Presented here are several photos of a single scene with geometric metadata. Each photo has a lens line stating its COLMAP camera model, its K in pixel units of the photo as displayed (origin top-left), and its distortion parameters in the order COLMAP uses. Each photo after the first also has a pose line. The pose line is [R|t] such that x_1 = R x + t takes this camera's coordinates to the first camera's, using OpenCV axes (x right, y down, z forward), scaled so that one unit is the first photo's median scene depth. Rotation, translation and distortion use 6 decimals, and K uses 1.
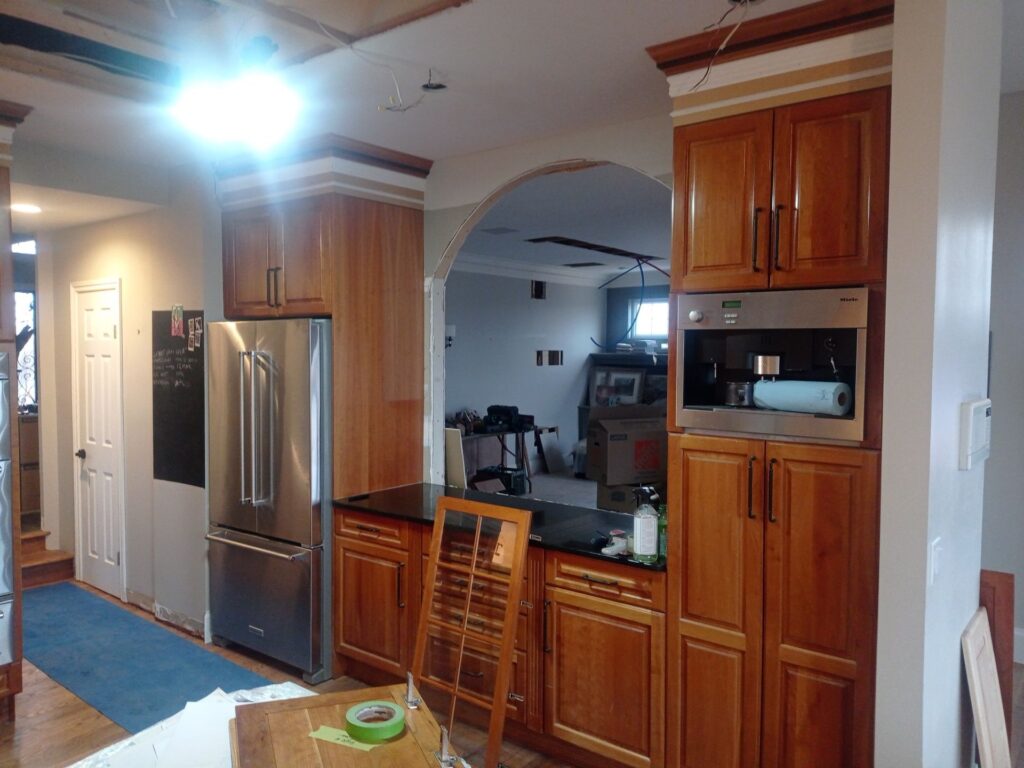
lens RADIAL K [[766.2, 0, 505.3], [0, 766.2, 388.9], [0, 0, 1]] dist [0.074053, -0.071592]
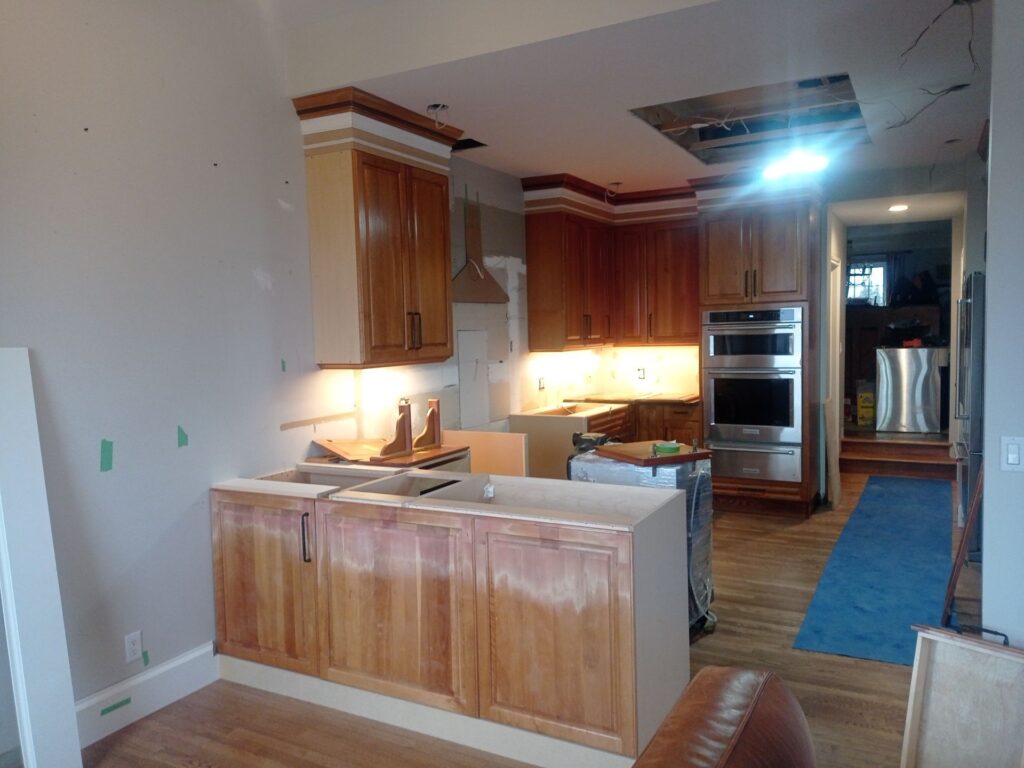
lens RADIAL K [[766.2, 0, 505.7], [0, 766.2, 393.4], [0, 0, 1]] dist [0.074053, -0.071592]
pose [[0.175209, 0.069124, -0.982102, 1.068894], [-0.022128, 0.997557, 0.066264, 0.050712], [0.984282, 0.010122, 0.176311, 0.034087]]
